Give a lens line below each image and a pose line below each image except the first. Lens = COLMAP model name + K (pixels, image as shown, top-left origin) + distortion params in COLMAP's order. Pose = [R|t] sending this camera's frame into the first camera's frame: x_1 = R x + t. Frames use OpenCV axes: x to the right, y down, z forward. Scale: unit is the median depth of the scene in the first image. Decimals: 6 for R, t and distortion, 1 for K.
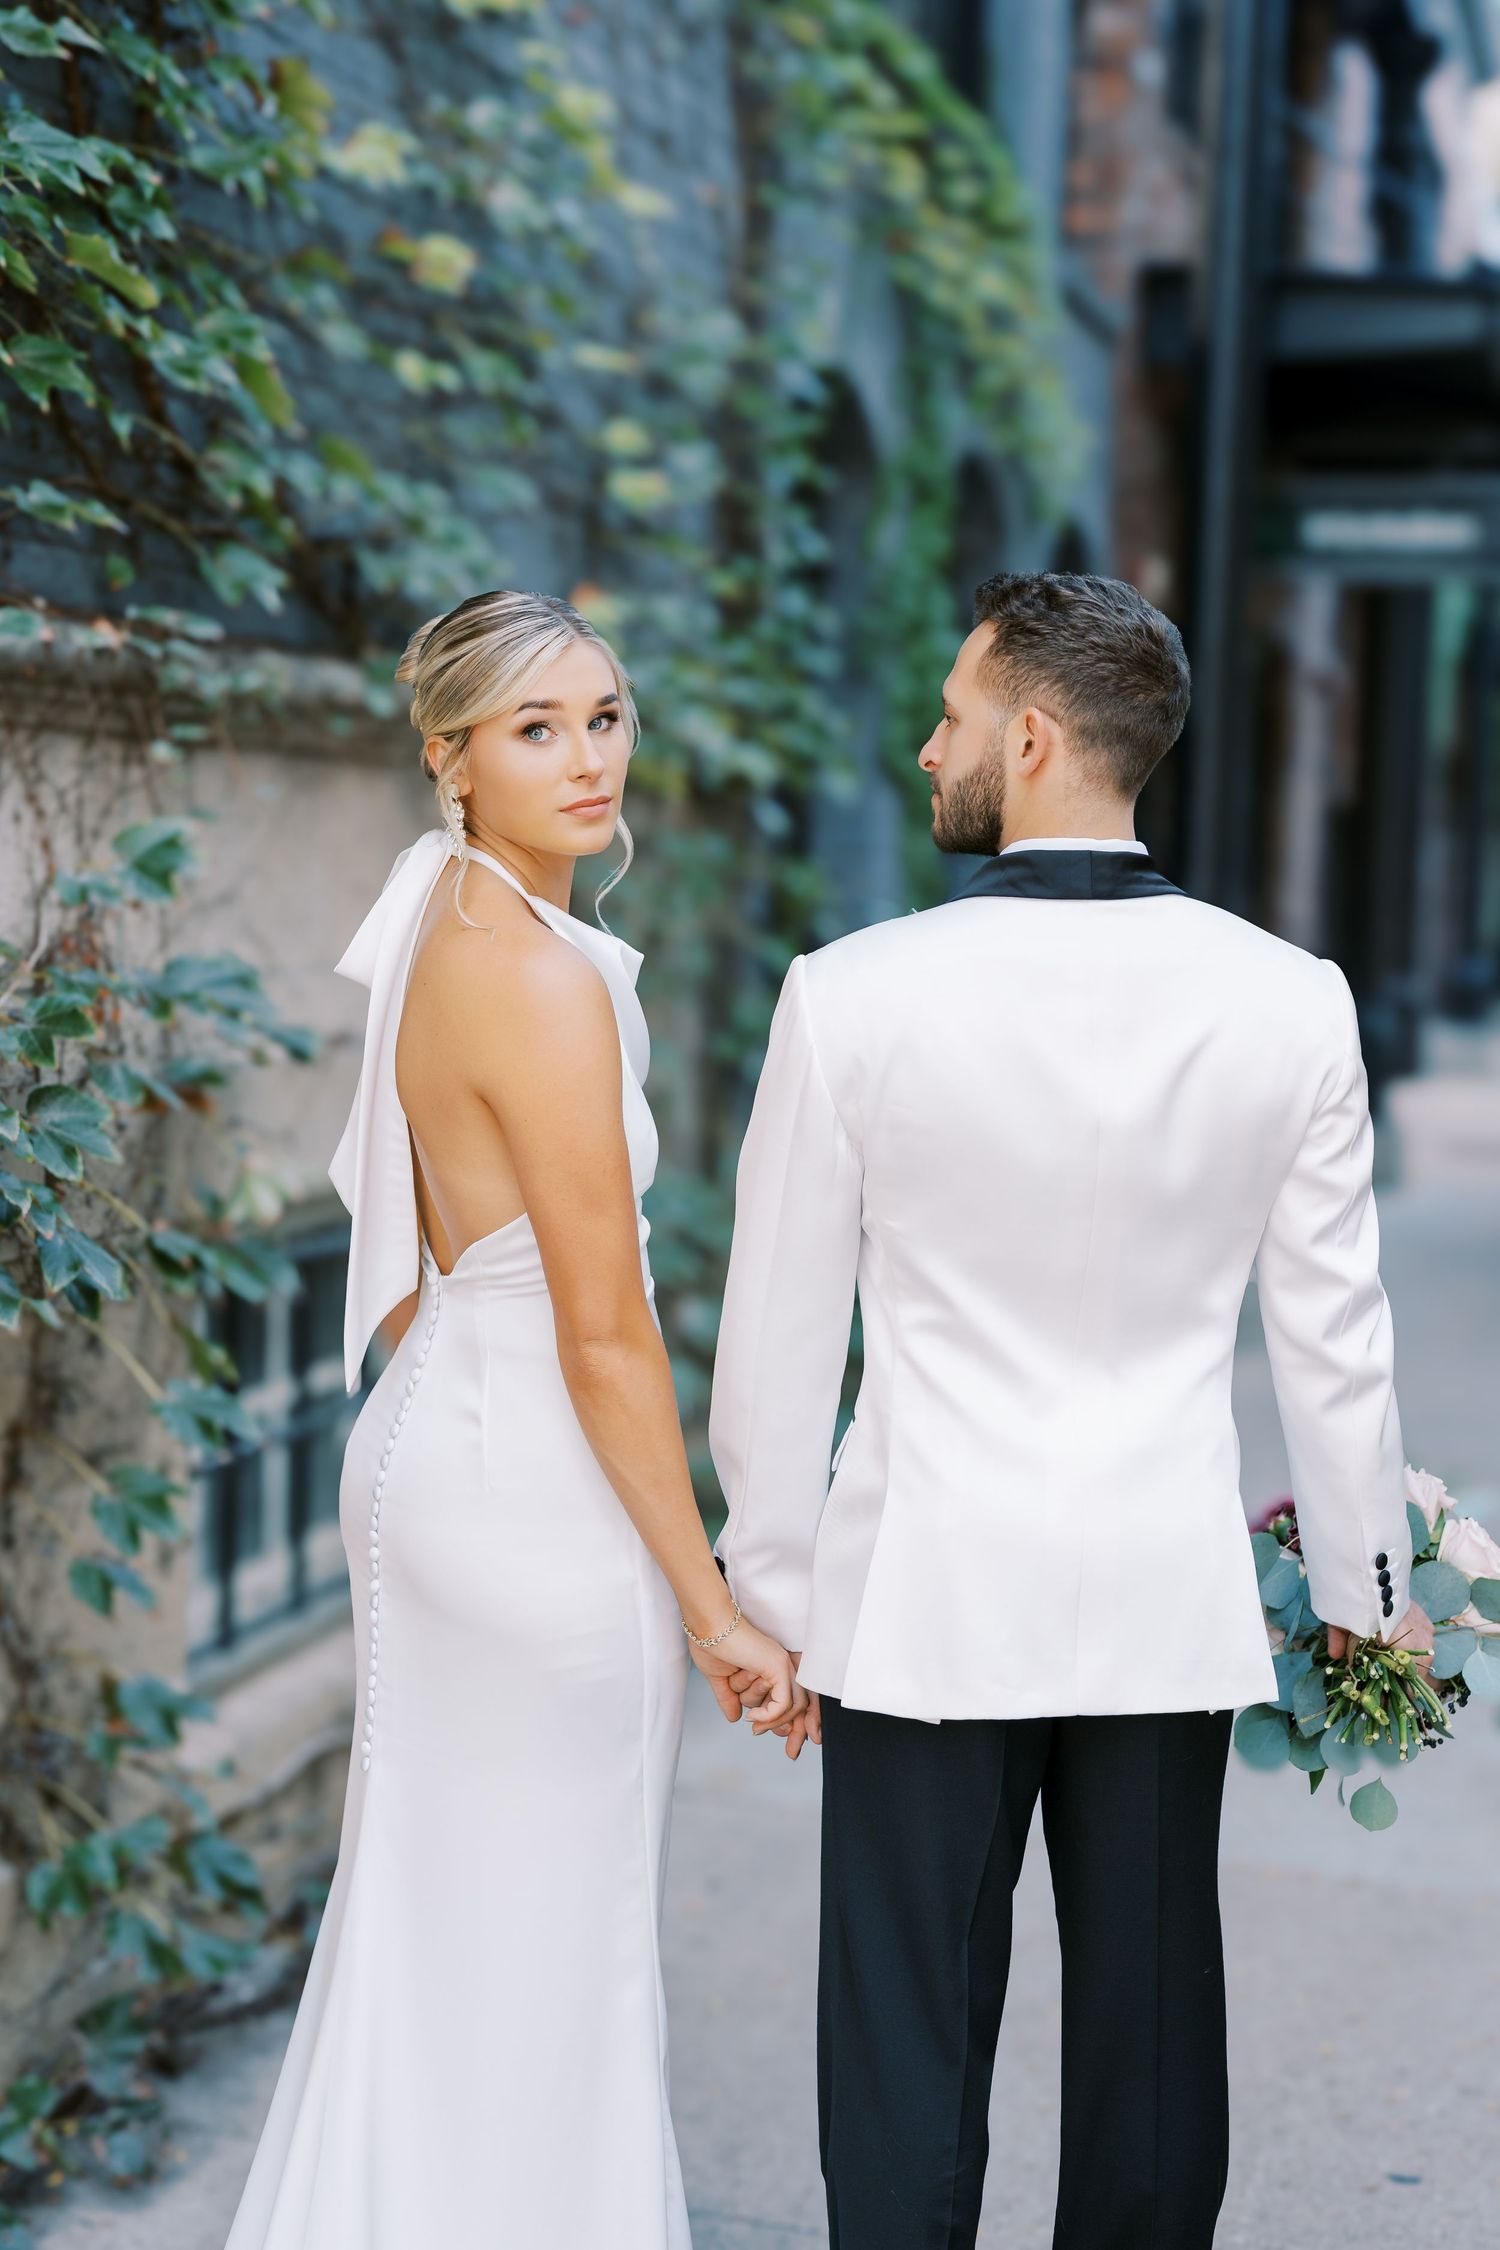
lens RADIAL K [[3115.9, 0, 754.3], [0, 3115.9, 1153.1], [0, 0, 1]] dist [-0.000683, 0.043960]
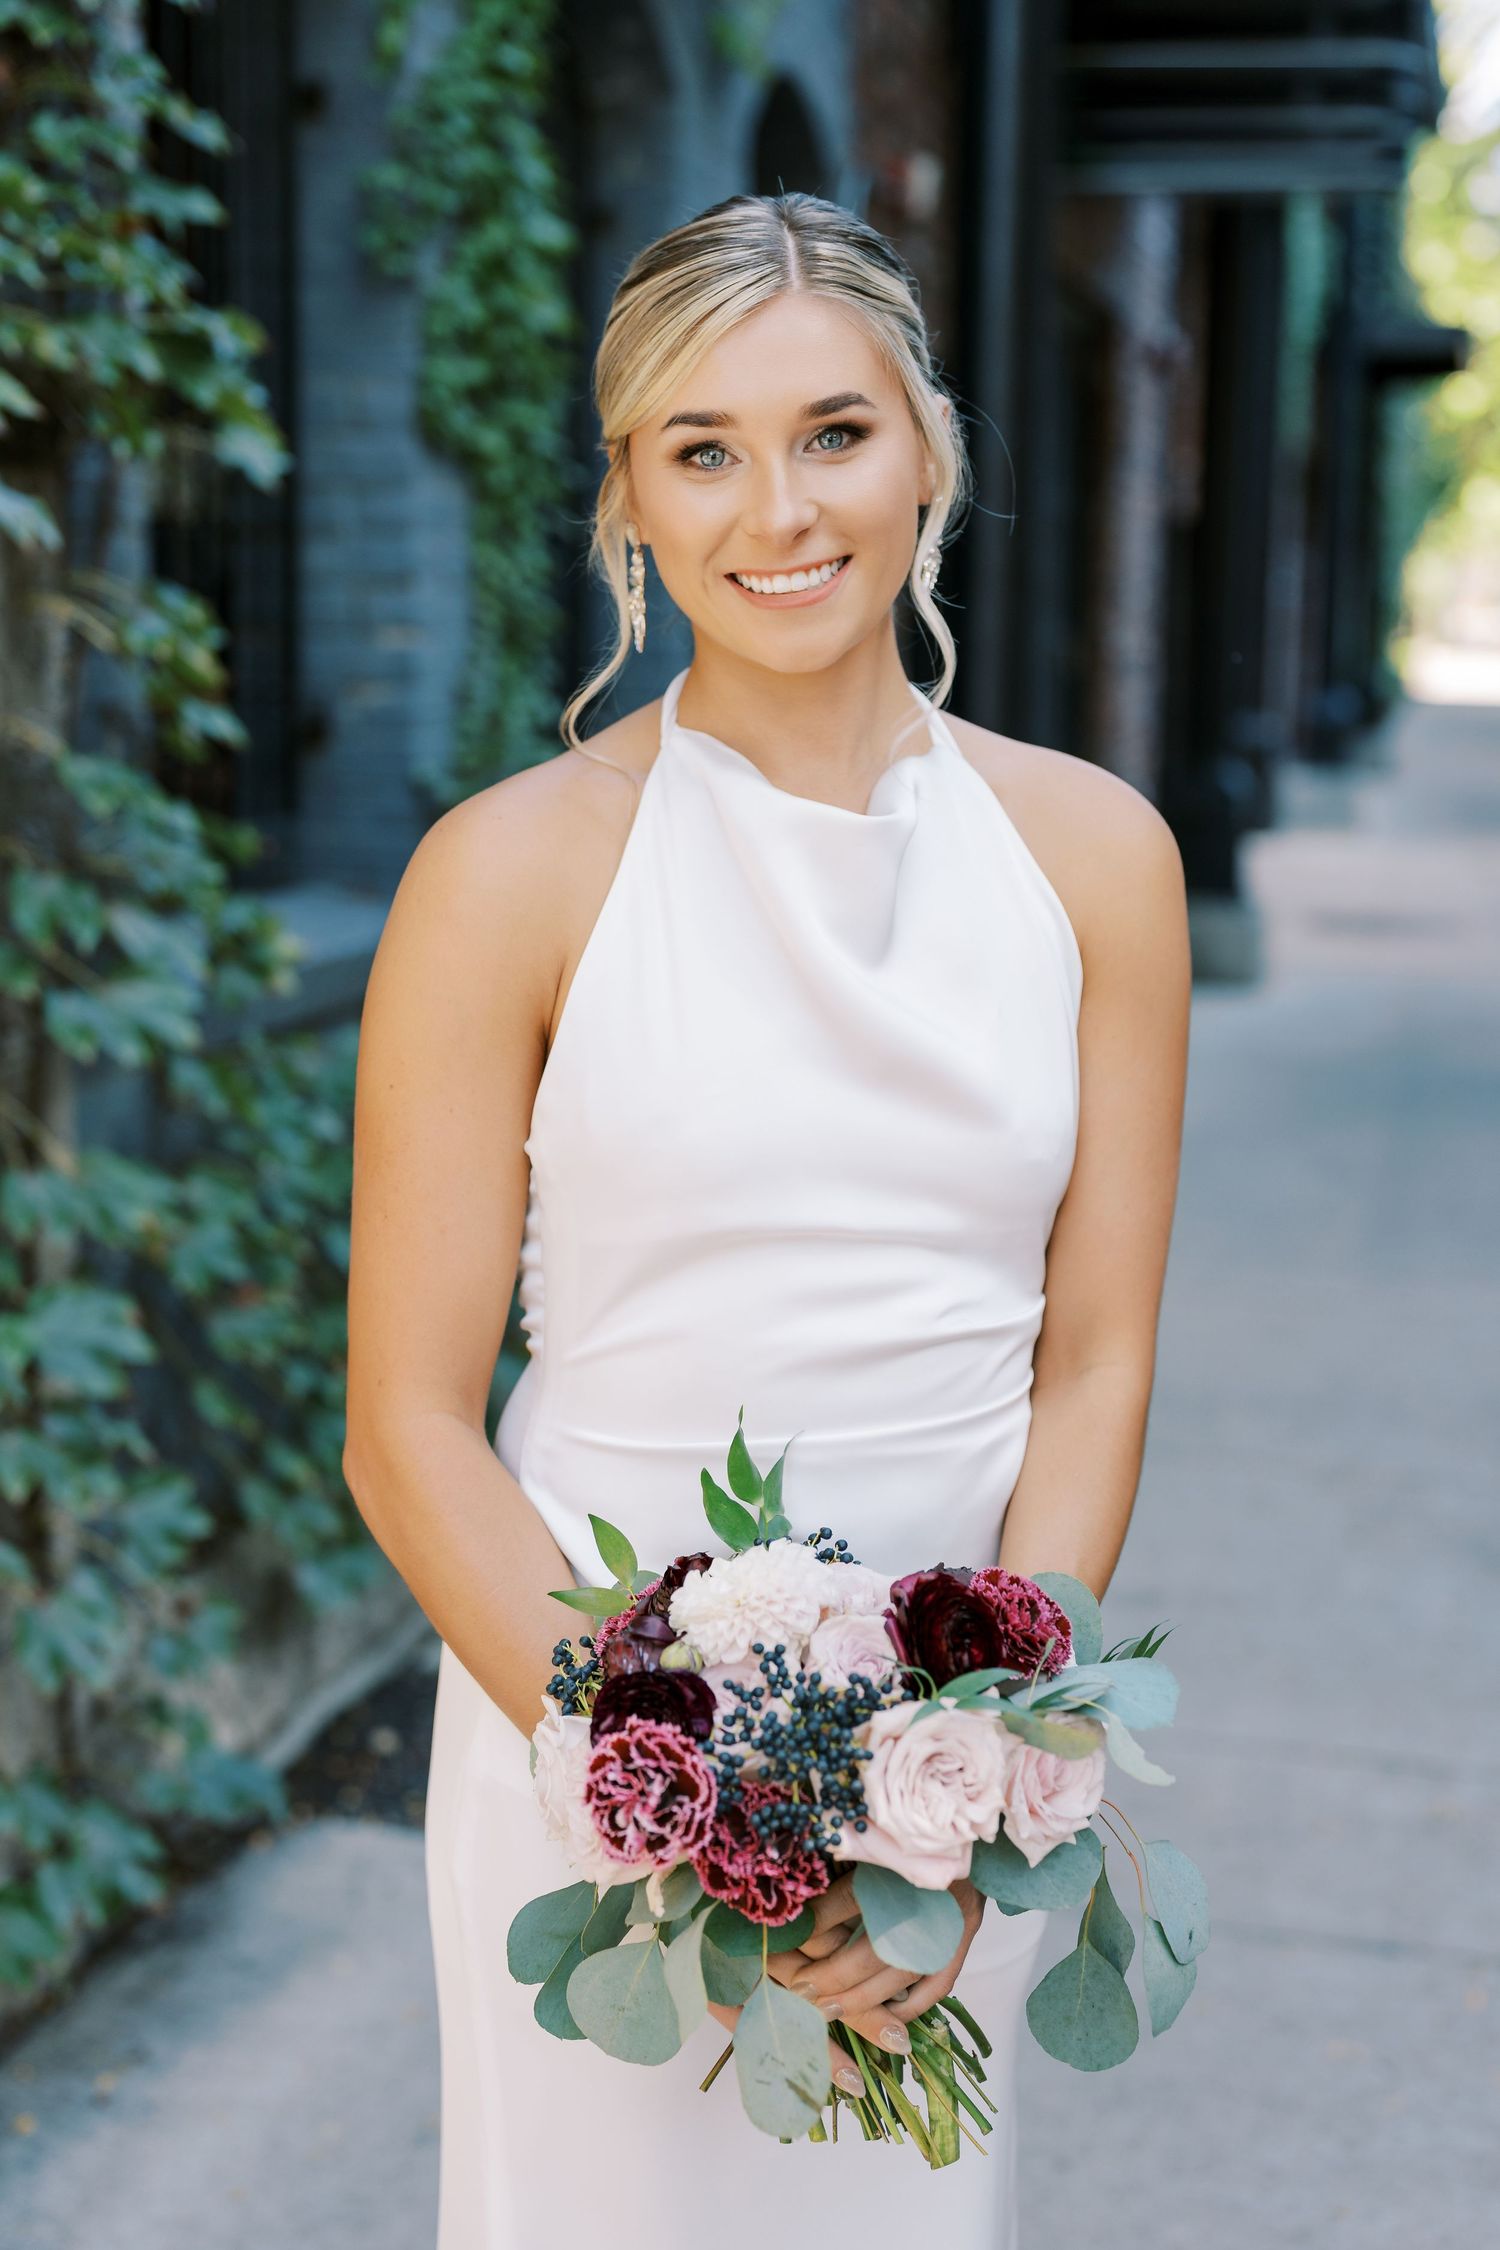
lens RADIAL K [[3196.8, 0, 703.1], [0, 3196.8, 1119.8], [0, 0, 1]] dist [-0.022087, -0.057904]
pose [[0.999164, -0.017044, 0.037148, 0.133693], [0.014310, 0.997254, 0.072664, -0.072134], [-0.038285, -0.072072, 0.996664, 0.741869]]
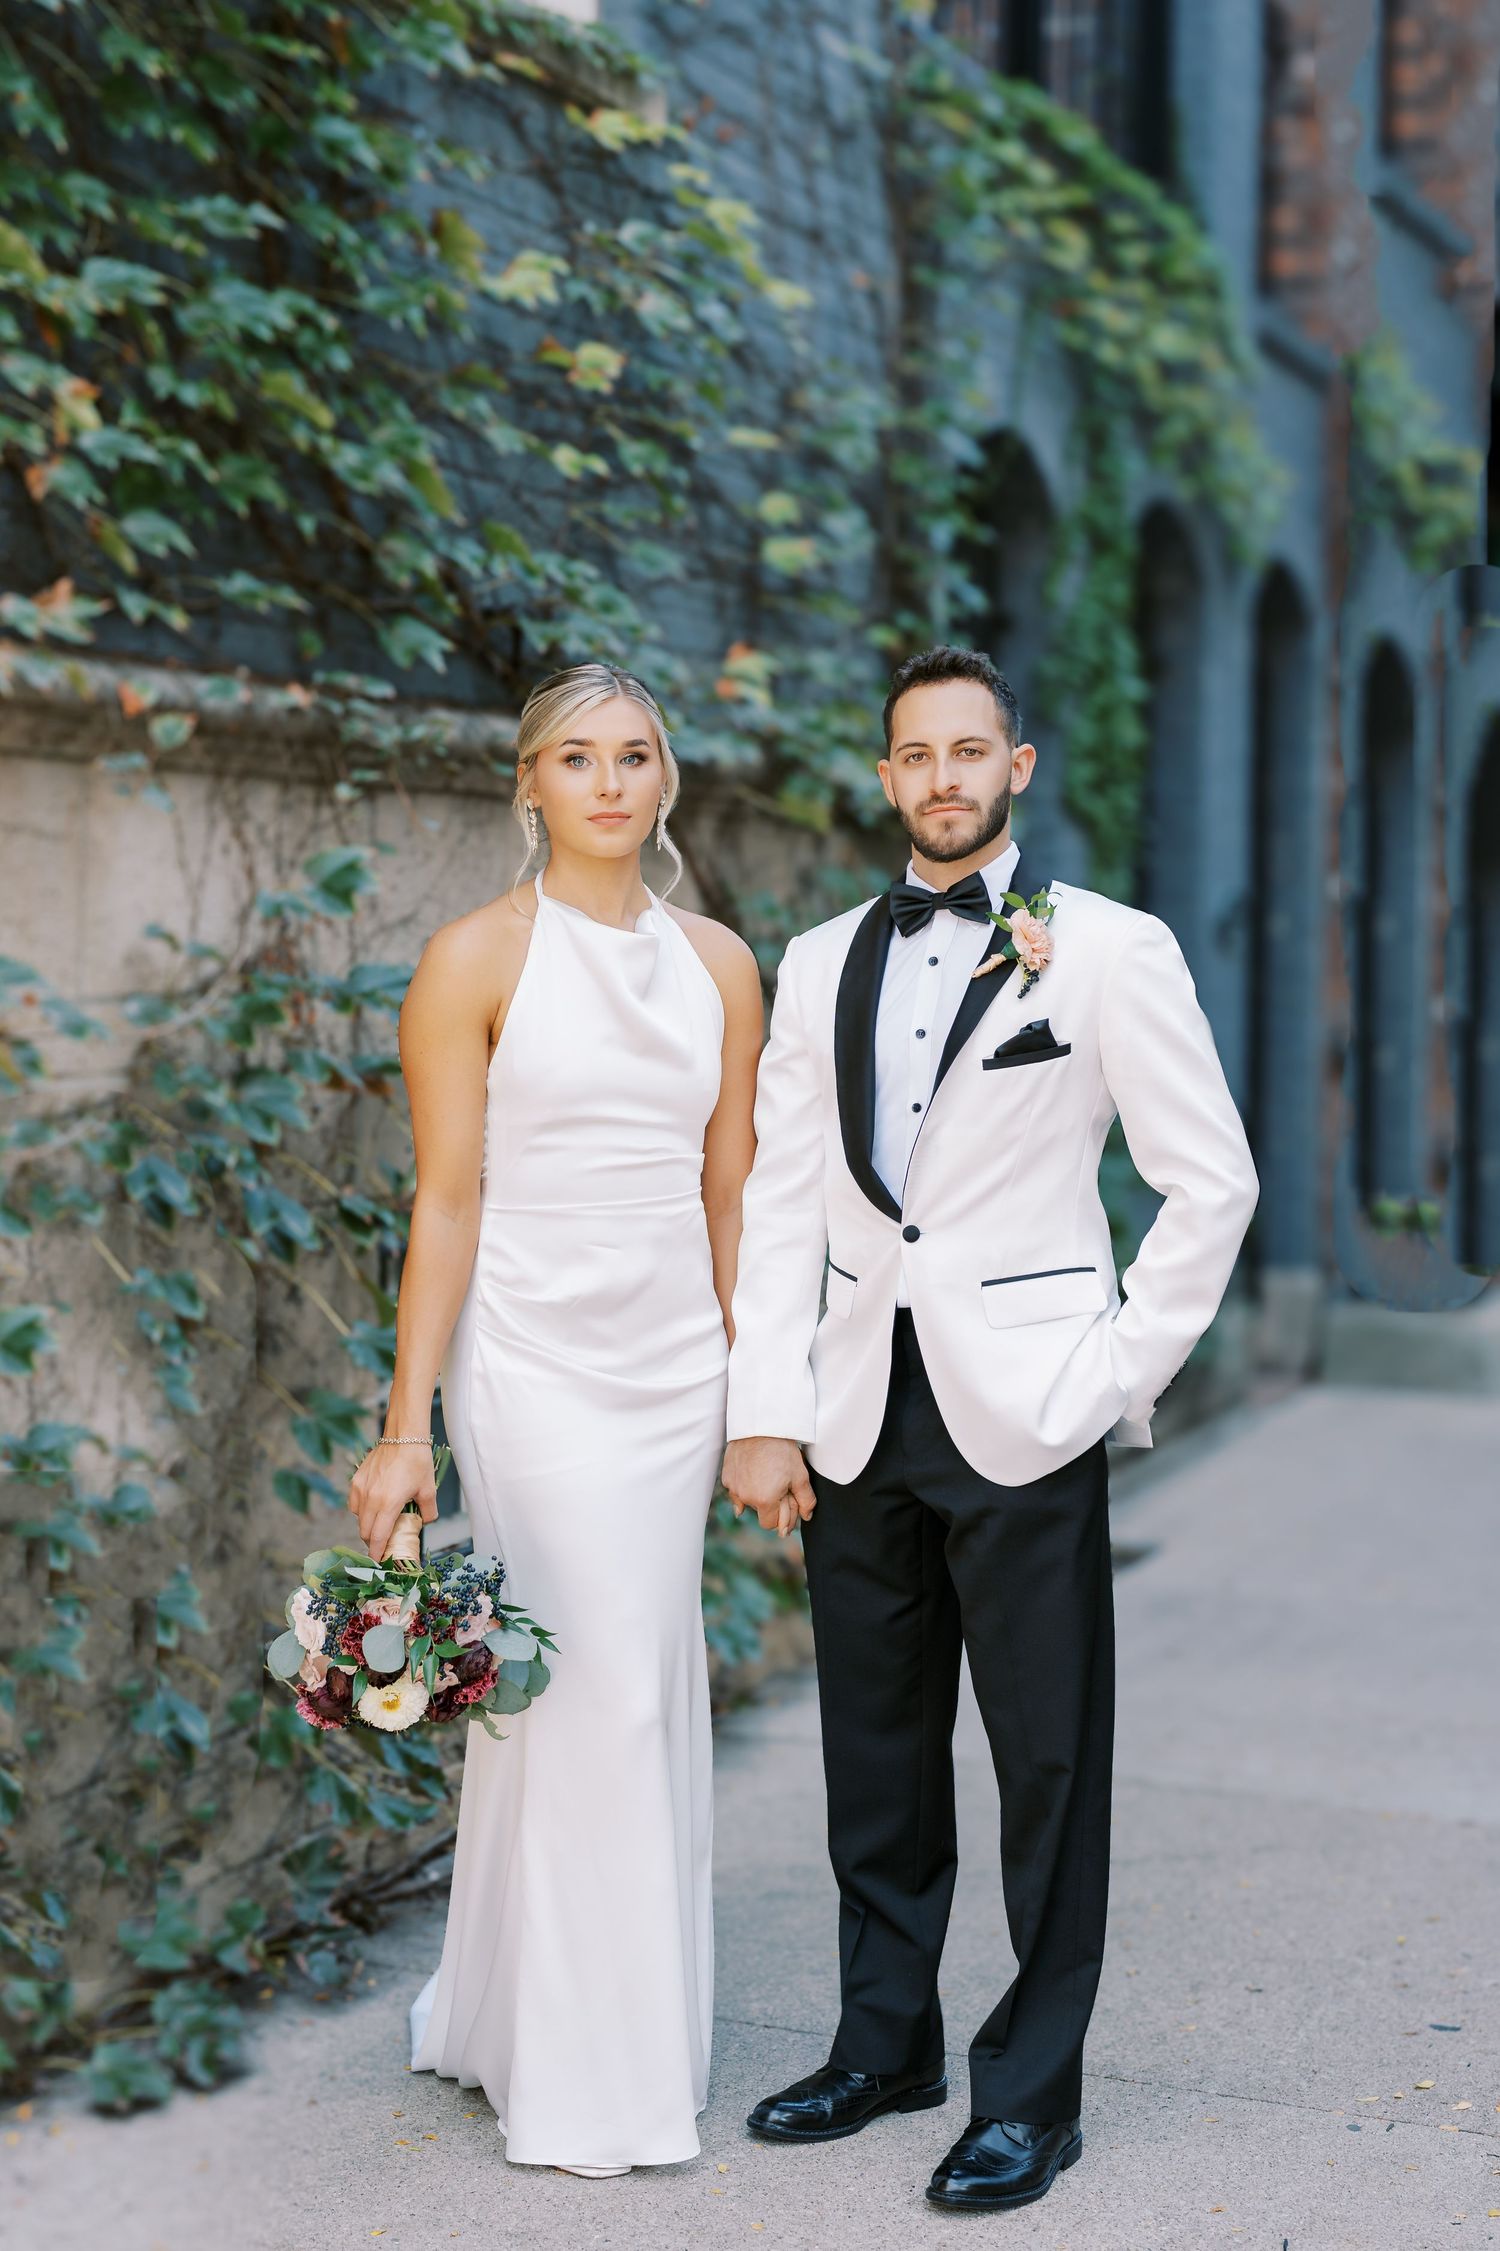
lens RADIAL K [[3395.8, 0, 661.7], [0, 3395.8, 1128.3], [0, 0, 1]] dist [0.000441, 0.029722]
pose [[0.992937, -0.016765, -0.117448, 0.074560], [0.012176, 0.999138, -0.039677, 0.048572], [0.118012, 0.037966, 0.992286, -0.249766]]
